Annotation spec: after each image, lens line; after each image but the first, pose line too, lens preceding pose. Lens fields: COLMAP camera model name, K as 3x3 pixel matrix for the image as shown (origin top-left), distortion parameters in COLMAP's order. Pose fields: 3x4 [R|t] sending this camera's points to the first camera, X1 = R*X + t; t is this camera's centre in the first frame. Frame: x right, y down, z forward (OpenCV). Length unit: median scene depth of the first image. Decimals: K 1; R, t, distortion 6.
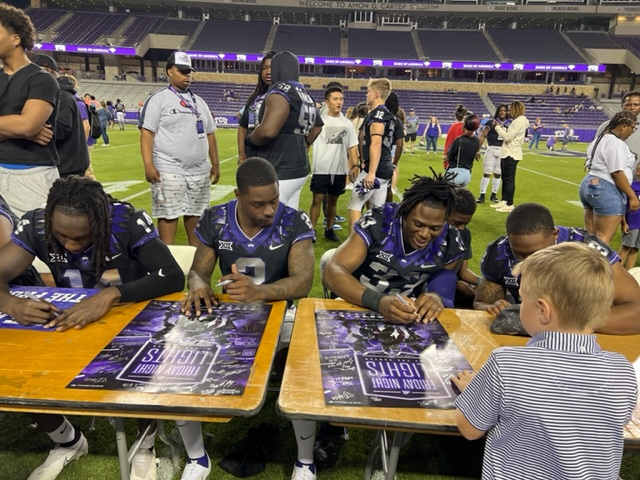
lens RADIAL K [[546.2, 0, 320.0], [0, 546.2, 240.0], [0, 0, 1]] dist [0.076949, -0.017231]
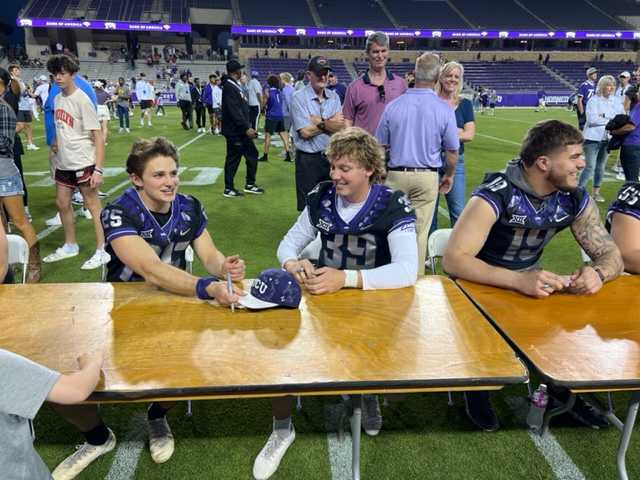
lens RADIAL K [[546.2, 0, 320.0], [0, 546.2, 240.0], [0, 0, 1]] dist [0.076949, -0.017231]
pose [[0.990956, -0.062874, 0.118544, -0.242728], [0.057015, 0.997009, 0.052182, -0.010423], [-0.121470, -0.044952, 0.991577, 0.003688]]
